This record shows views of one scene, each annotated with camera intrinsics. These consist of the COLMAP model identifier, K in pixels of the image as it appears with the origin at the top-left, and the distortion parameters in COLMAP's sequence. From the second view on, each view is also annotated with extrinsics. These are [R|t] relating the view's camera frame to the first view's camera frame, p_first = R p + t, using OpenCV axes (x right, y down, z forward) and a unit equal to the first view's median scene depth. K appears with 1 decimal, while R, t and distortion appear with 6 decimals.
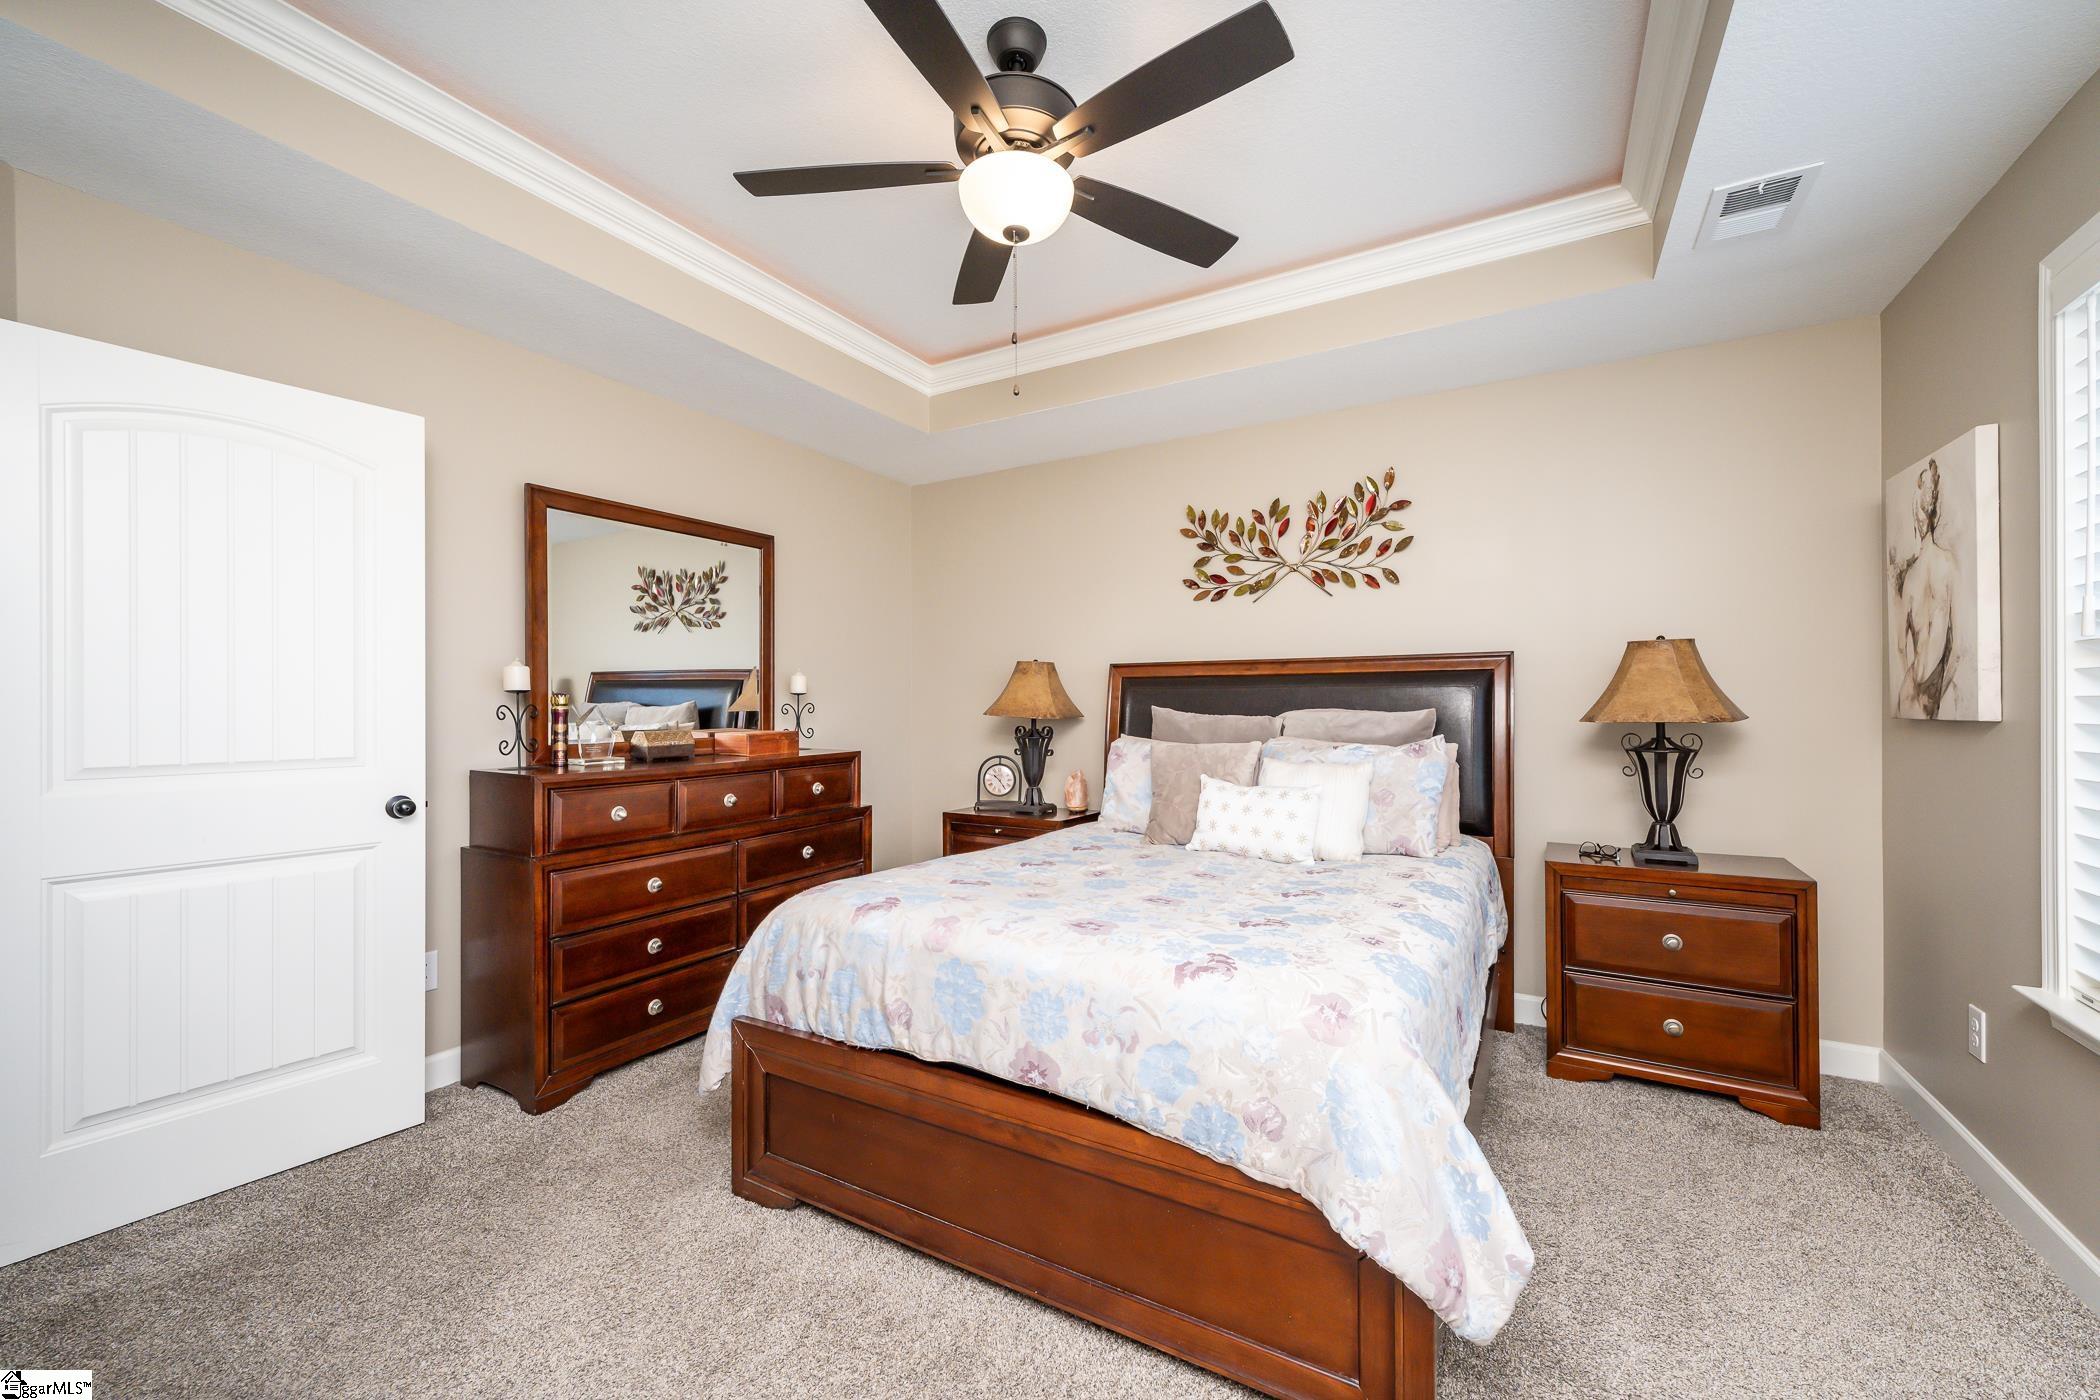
lens RADIAL K [[845.4, 0, 1042.1], [0, 845.4, 708.6], [0, 0, 1]] dist [0.007894, 0.000111]
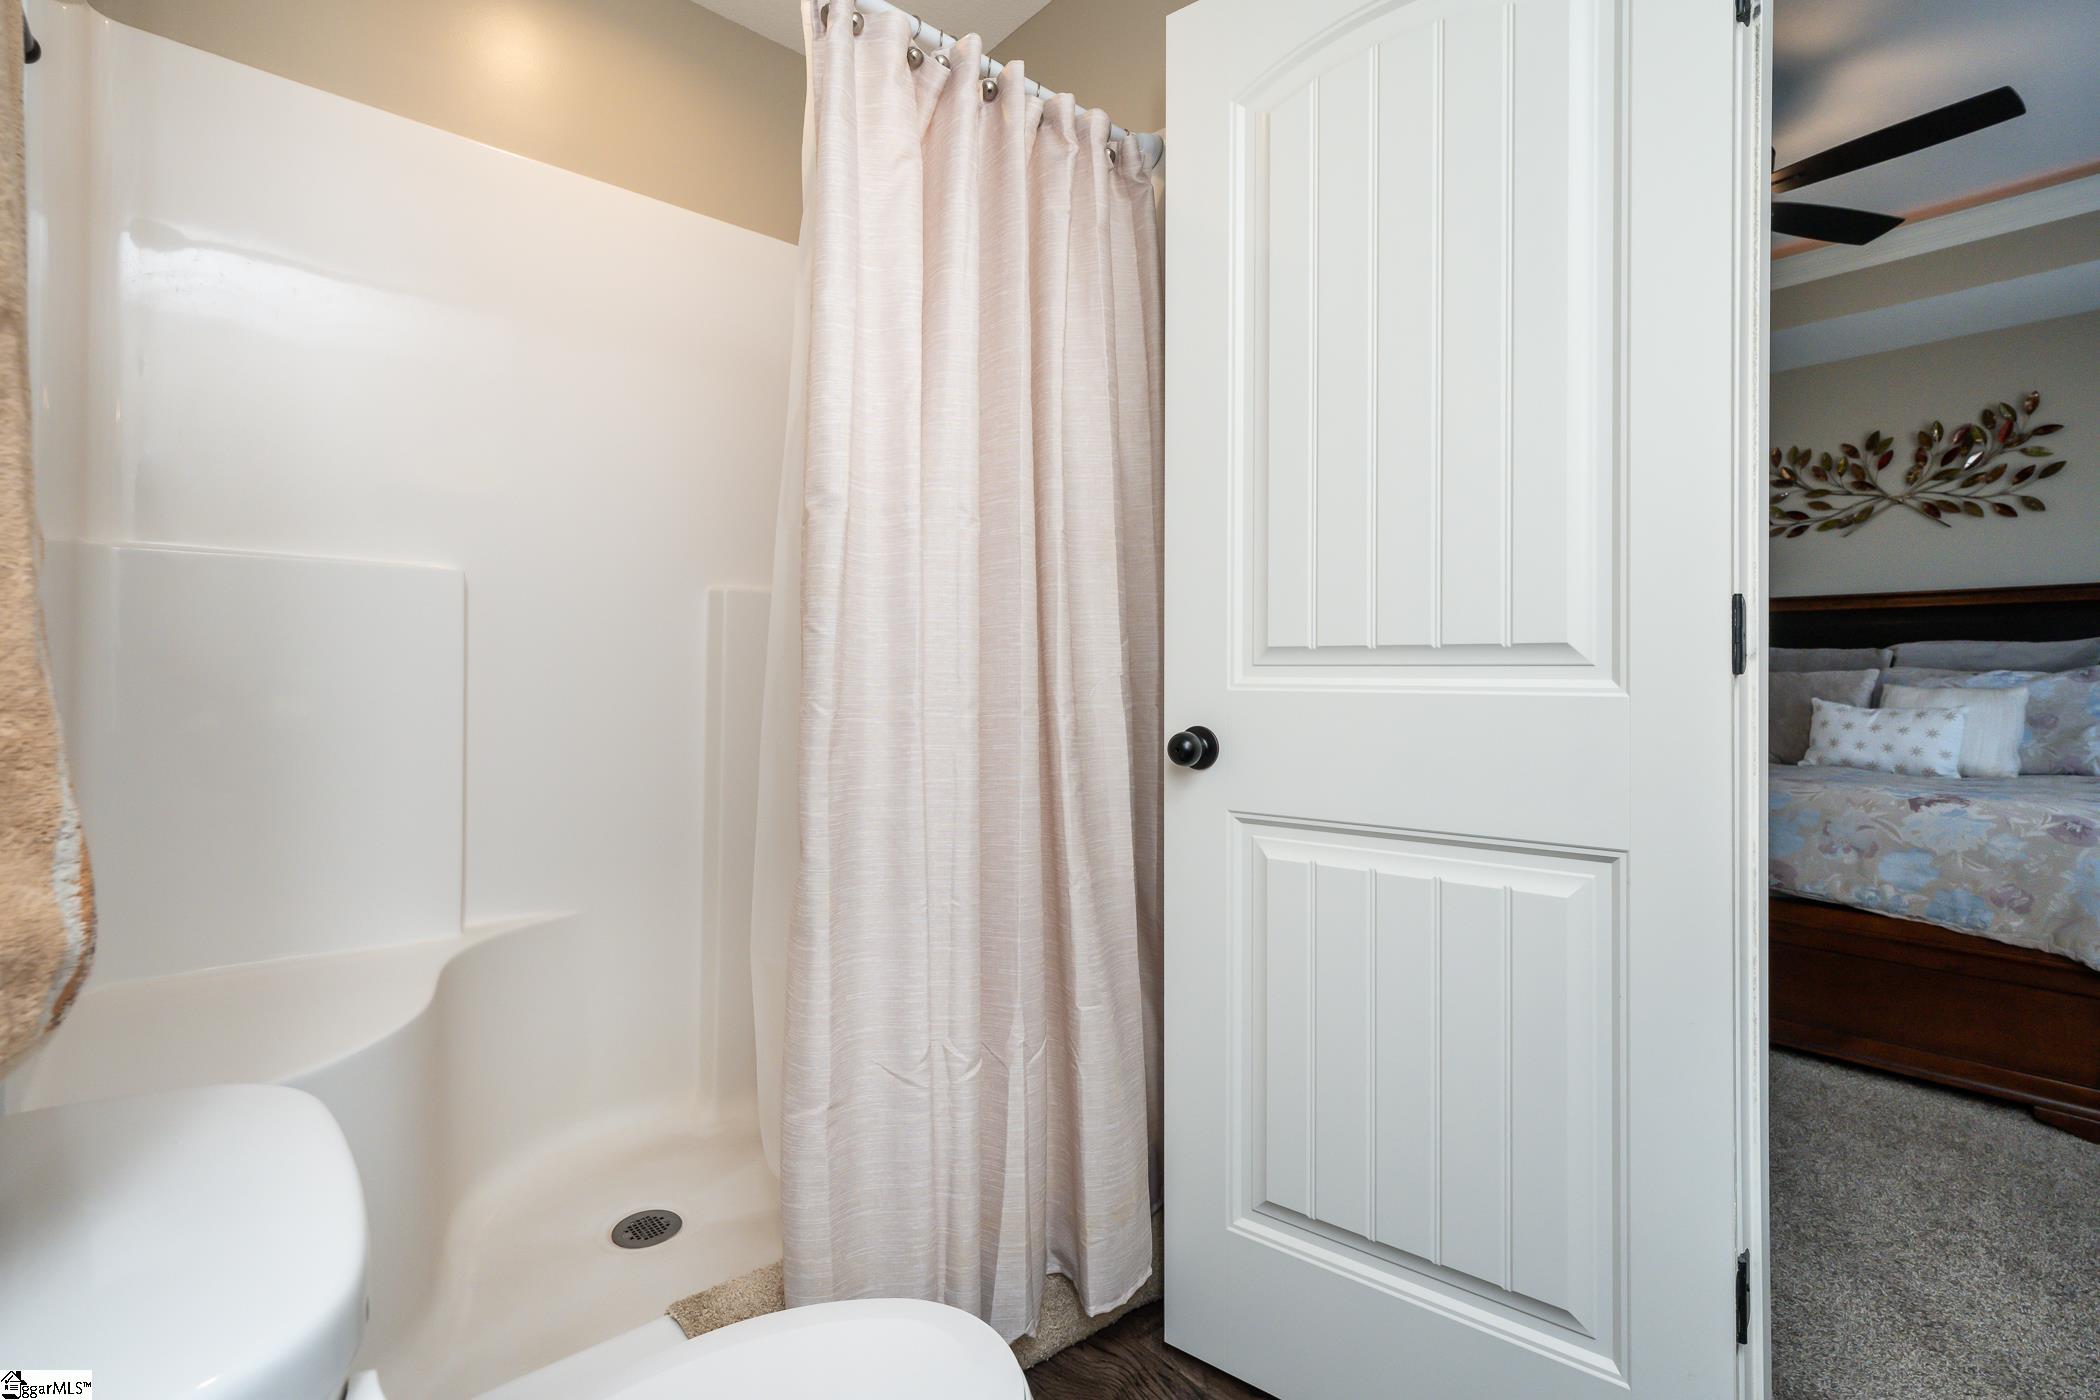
lens RADIAL K [[954.8, 0, 1041.0], [0, 954.8, 670.7], [0, 0, 1]] dist [0.011196, 0.000698]
pose [[0.943270, 0.010907, -0.331848, -0.323224], [-0.014037, 0.999877, -0.007038, 0.064523], [0.331731, 0.011297, 0.943307, -0.464214]]
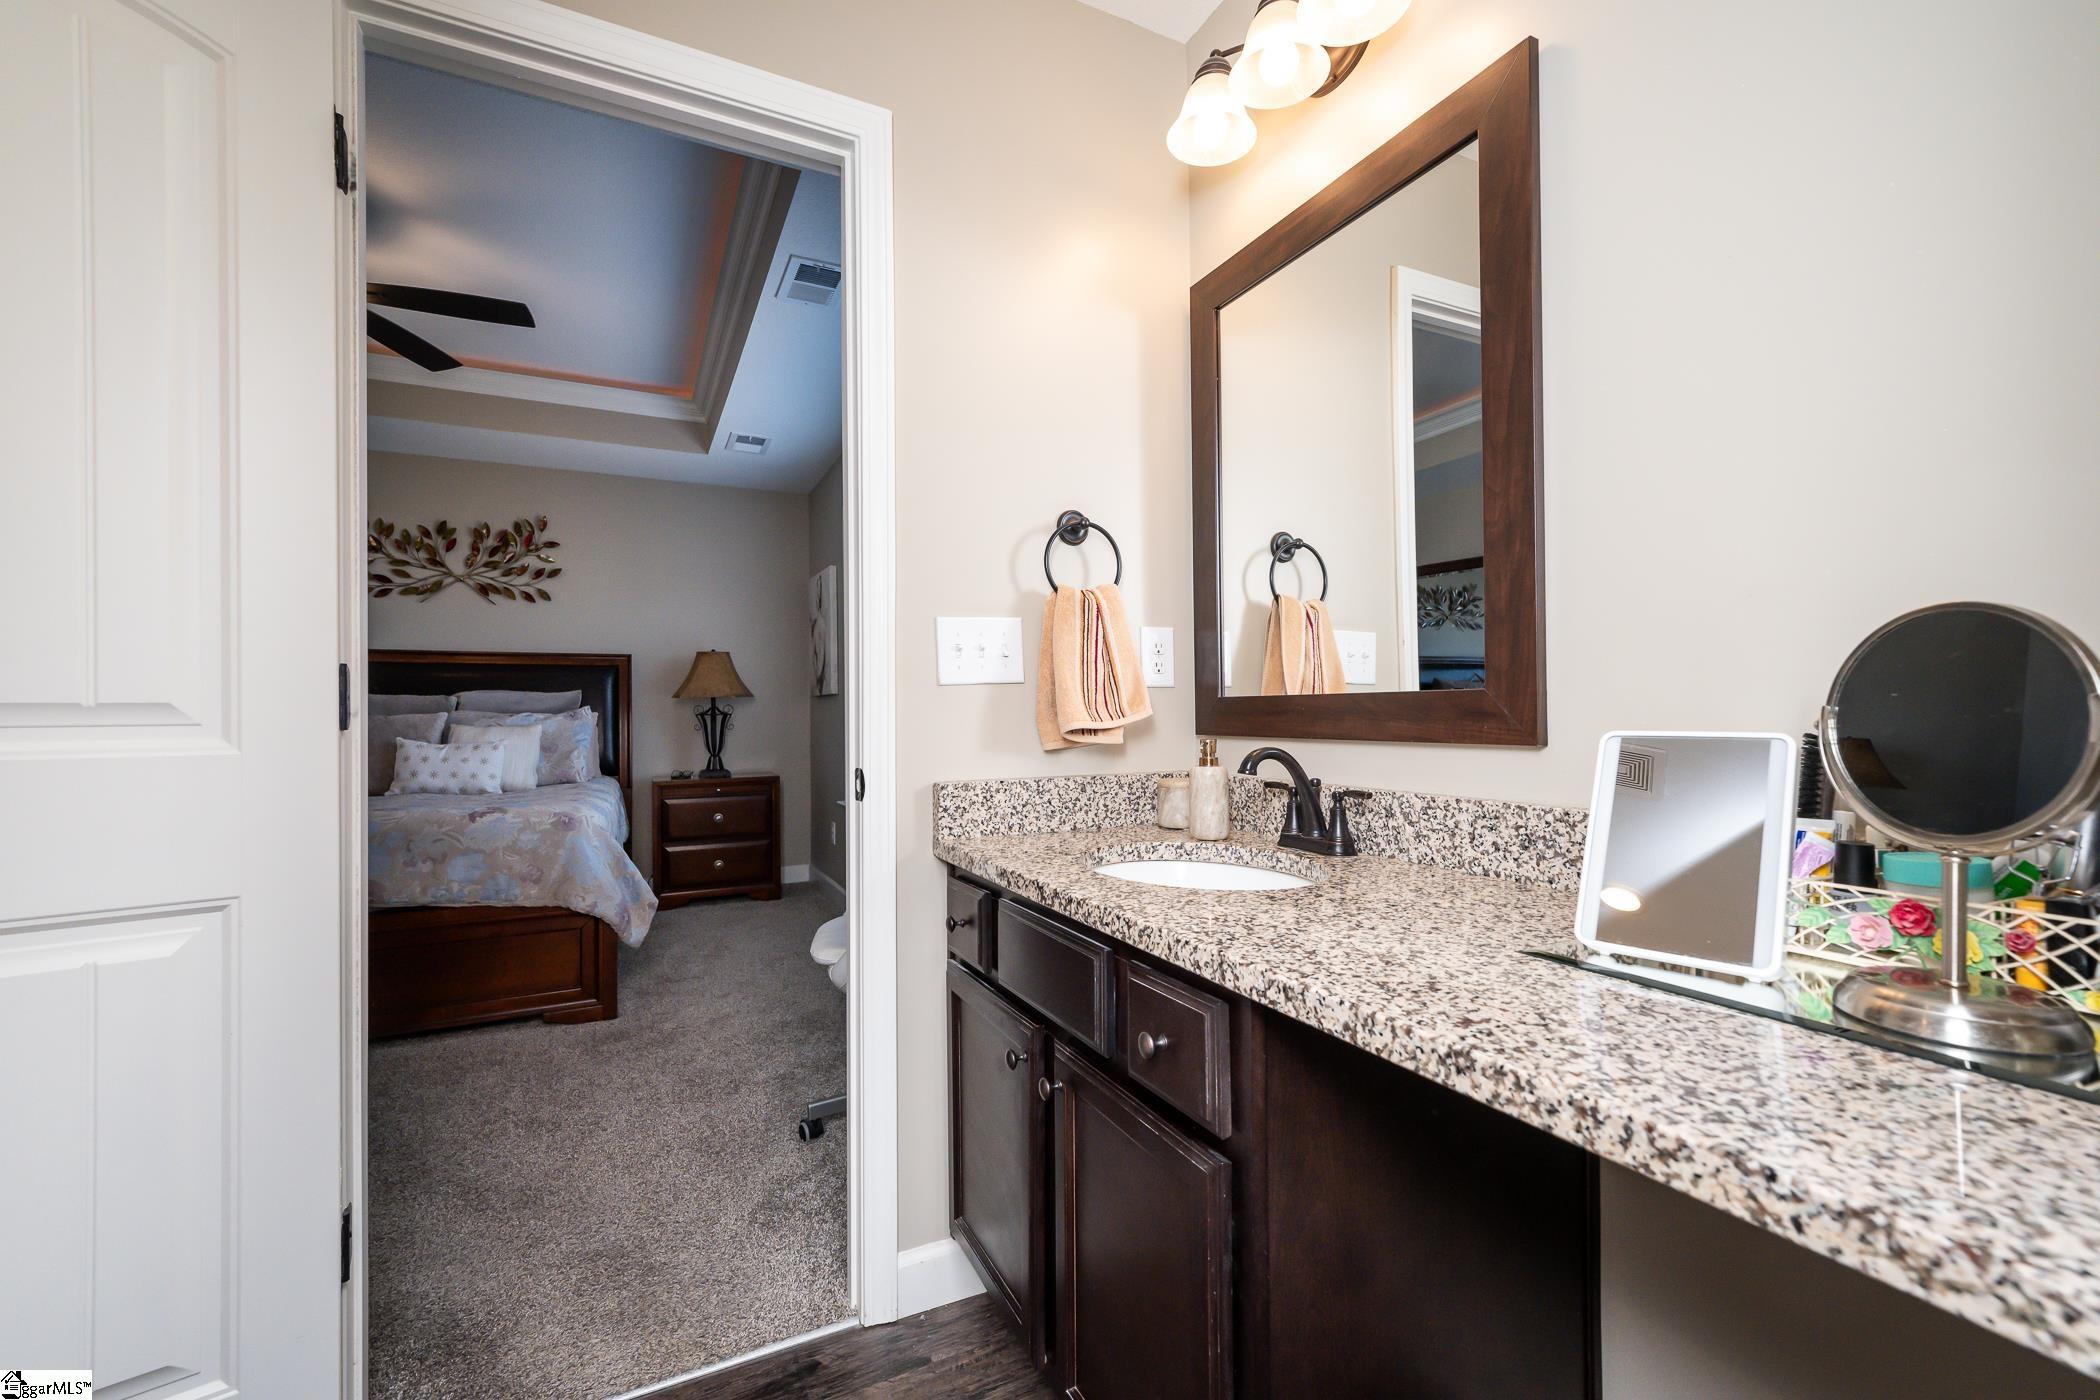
lens RADIAL K [[870.6, 0, 1051.2], [0, 870.6, 702.9], [0, 0, 1]] dist [-0.000714, -0.000371]
pose [[0.553149, 0.009997, 0.833022, -0.346332], [0.009042, 0.999797, -0.018003, 0.057634], [-0.833033, 0.017491, 0.552946, -0.520474]]
